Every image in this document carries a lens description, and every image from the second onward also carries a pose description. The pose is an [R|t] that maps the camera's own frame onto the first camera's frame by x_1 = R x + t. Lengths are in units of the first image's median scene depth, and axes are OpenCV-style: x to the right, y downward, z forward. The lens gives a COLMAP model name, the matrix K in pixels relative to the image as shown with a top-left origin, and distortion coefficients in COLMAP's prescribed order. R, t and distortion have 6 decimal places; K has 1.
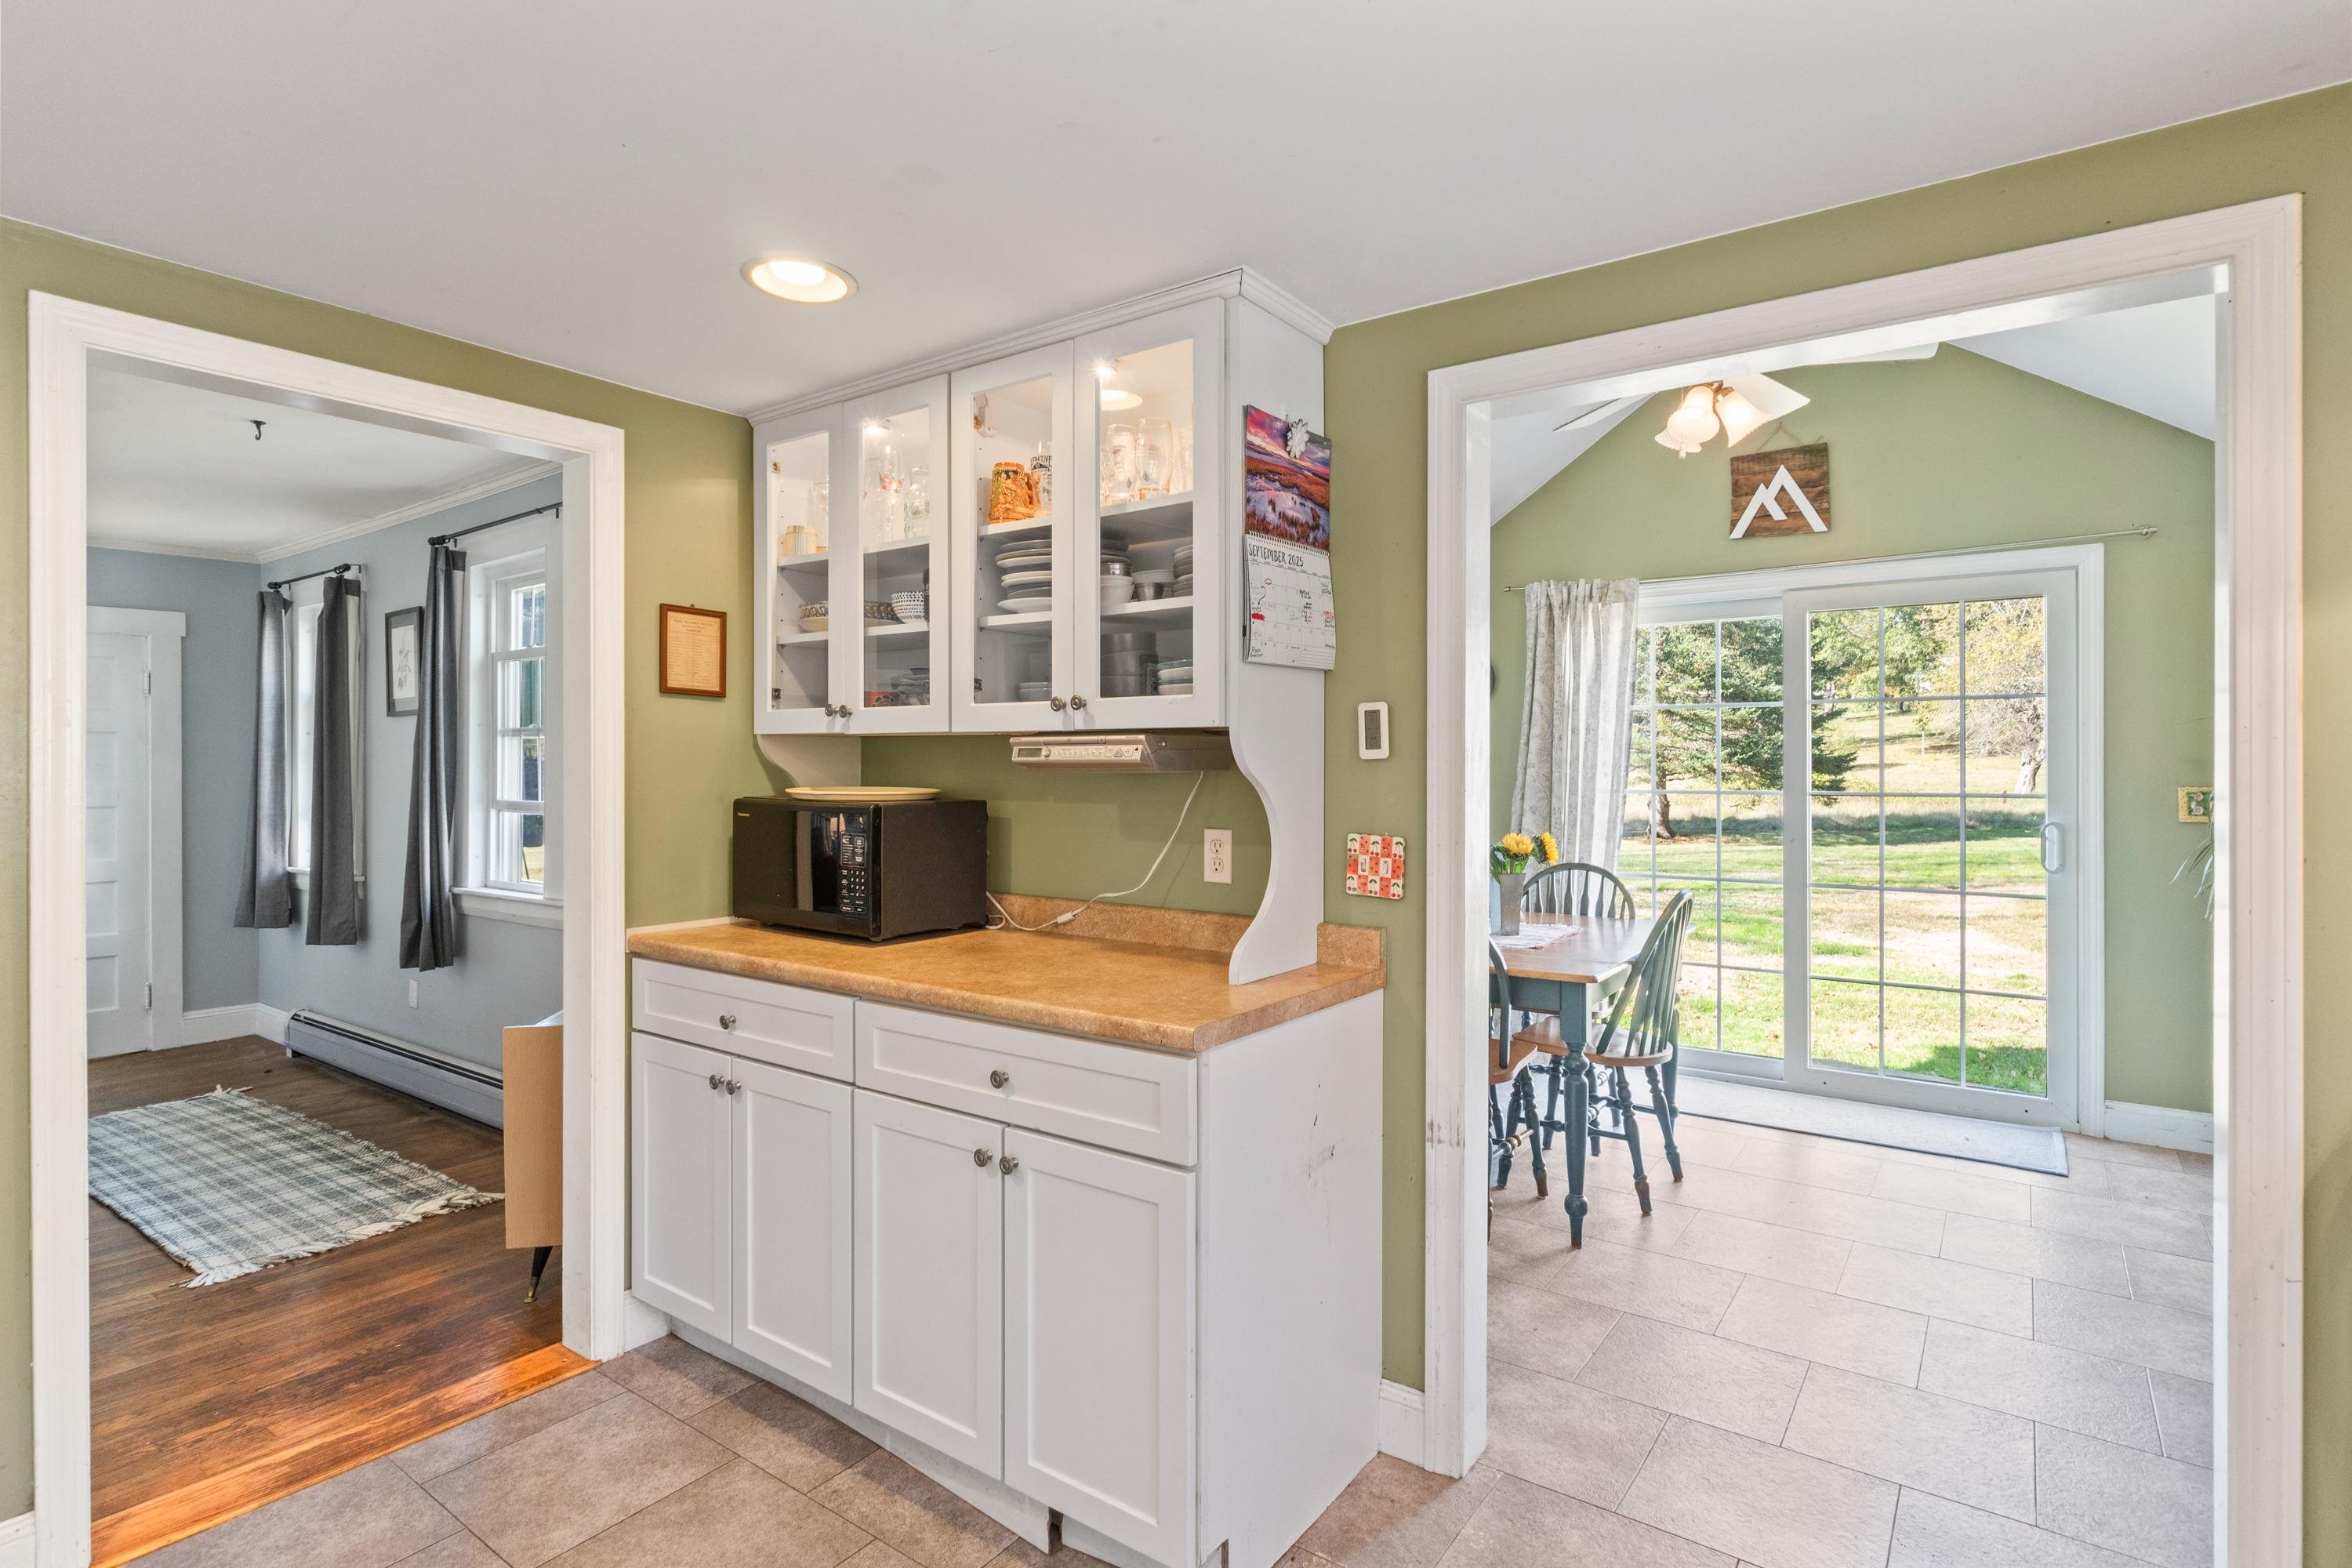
lens RADIAL K [[1147.9, 0, 1179.0], [0, 1147.9, 770.7], [0, 0, 1]] dist [-0.000511, -0.000305]
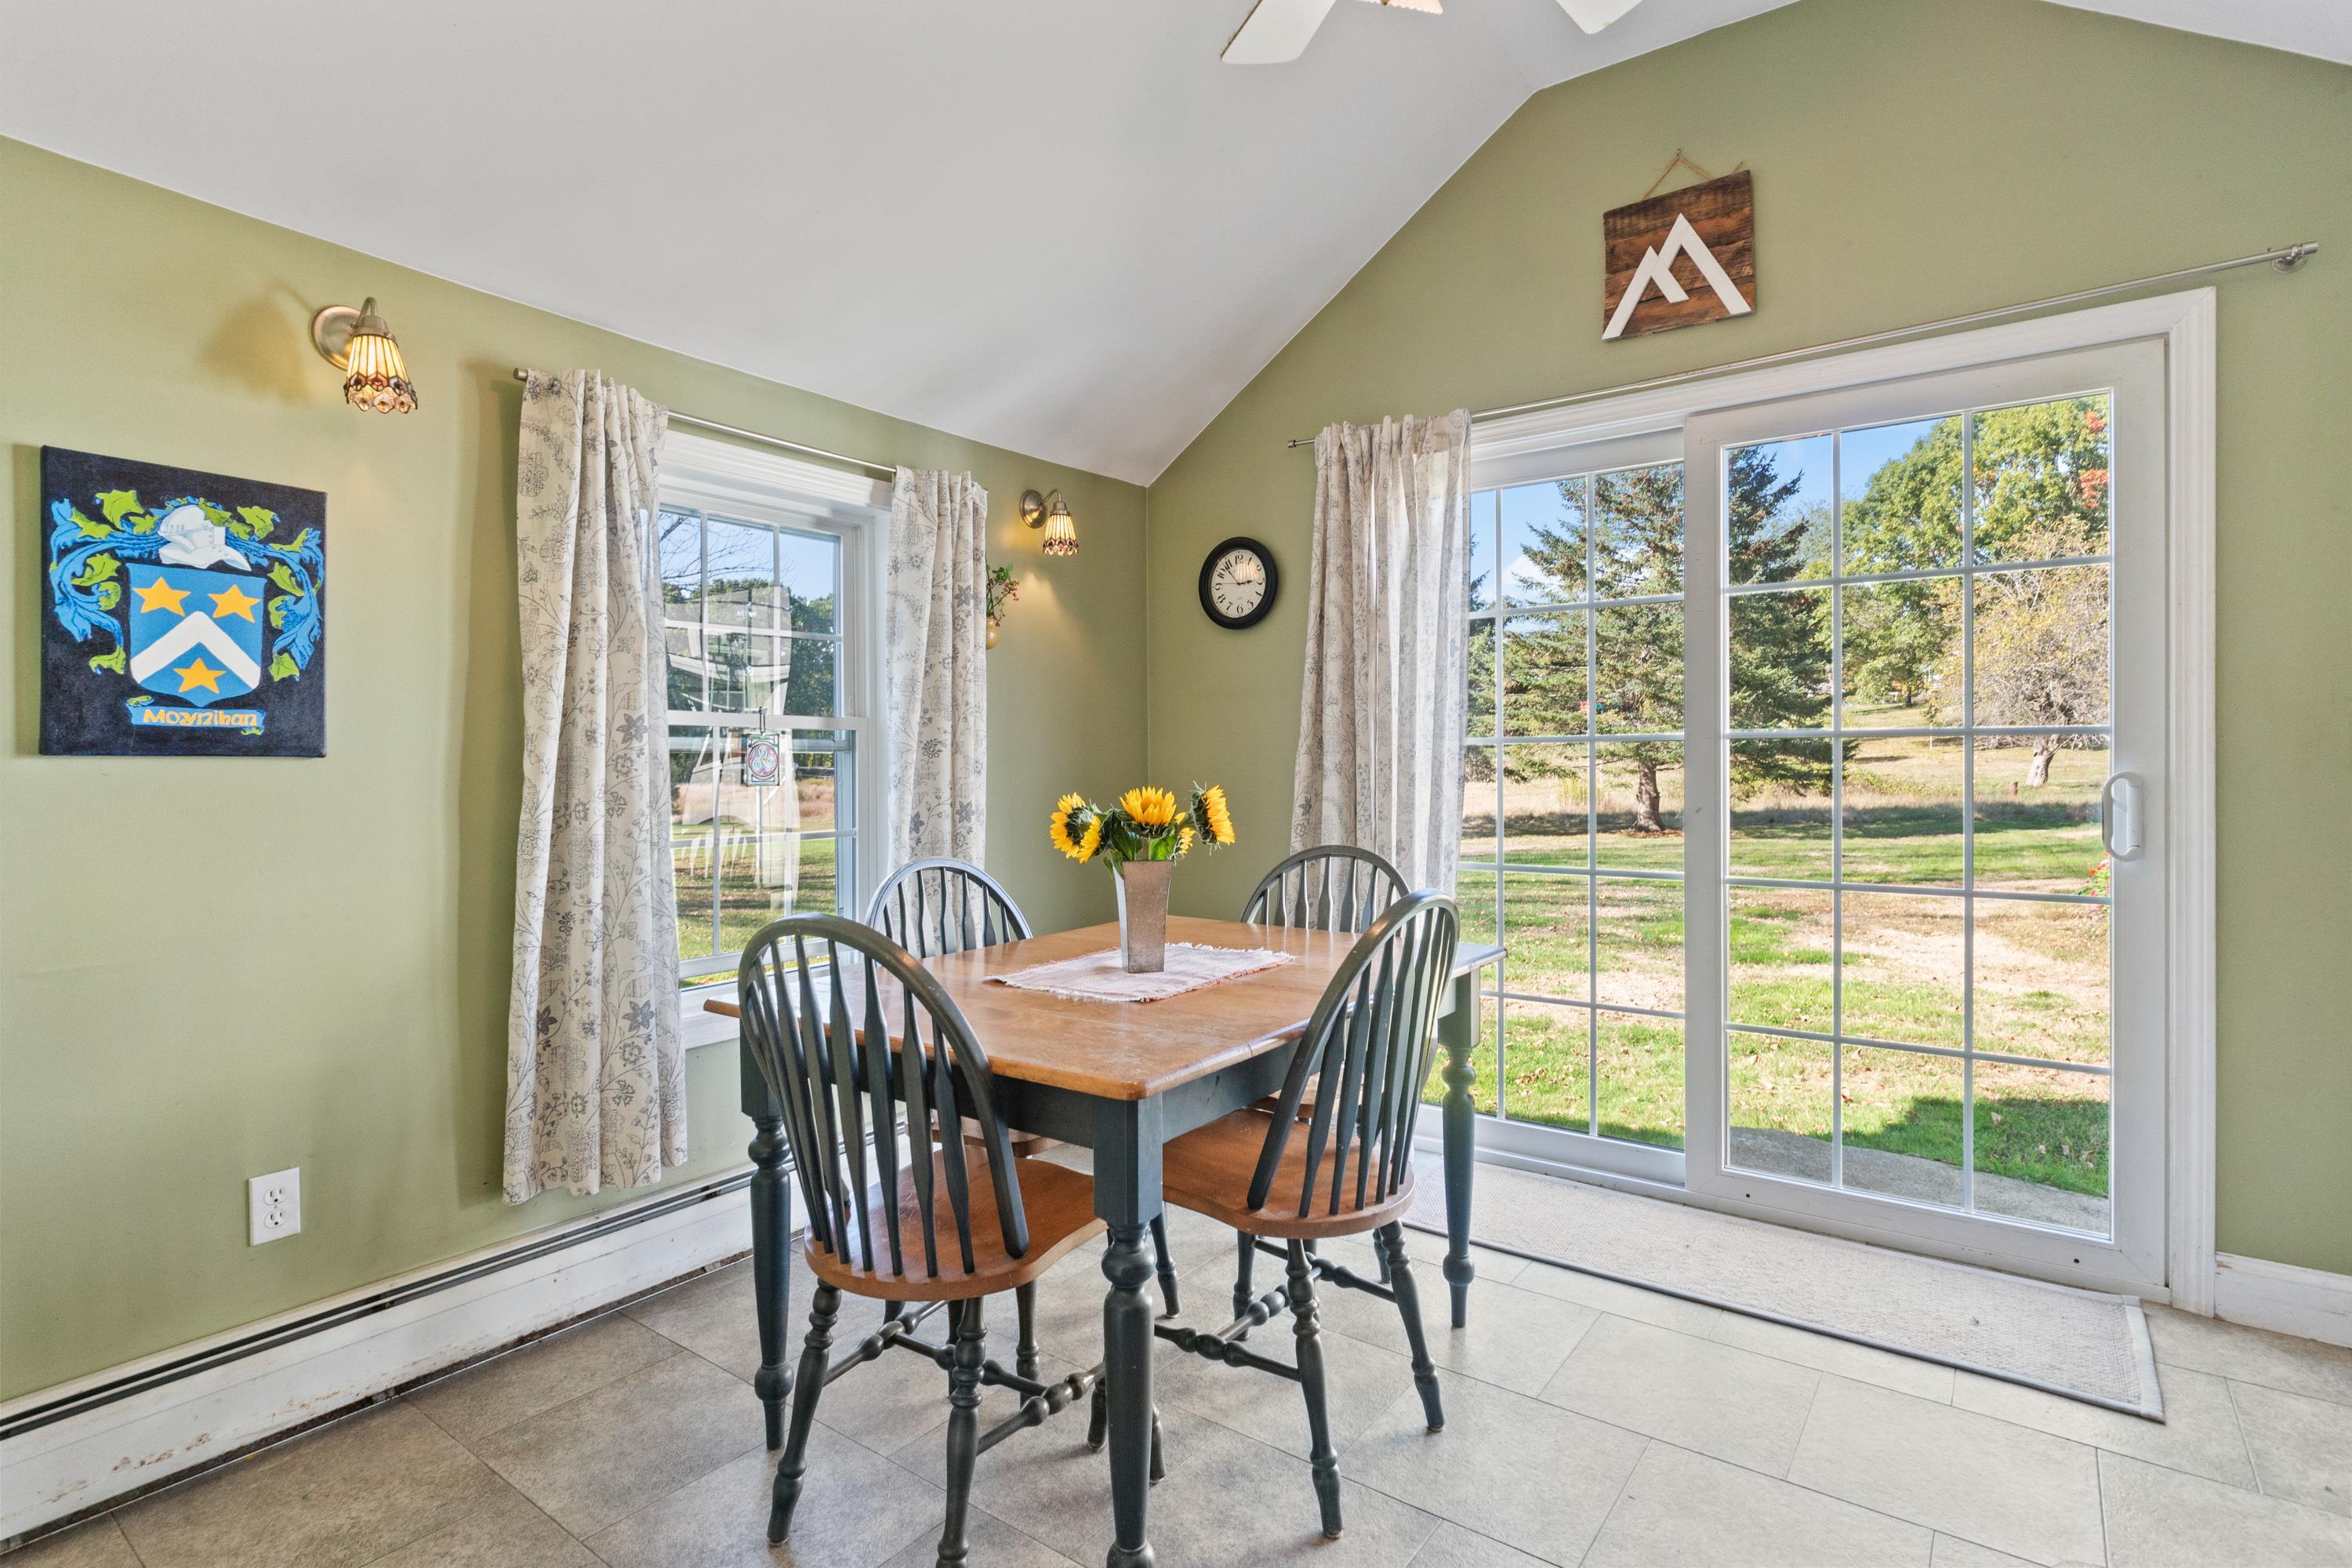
lens RADIAL K [[1147.9, 0, 1172.2], [0, 1147.9, 772.9], [0, 0, 1]] dist [-0.000511, -0.000305]
pose [[0.999954, -0.002176, -0.009290, 0.246453], [0.002217, 0.999988, 0.004414, 0.036156], [0.009280, -0.004434, 0.999947, 0.358862]]
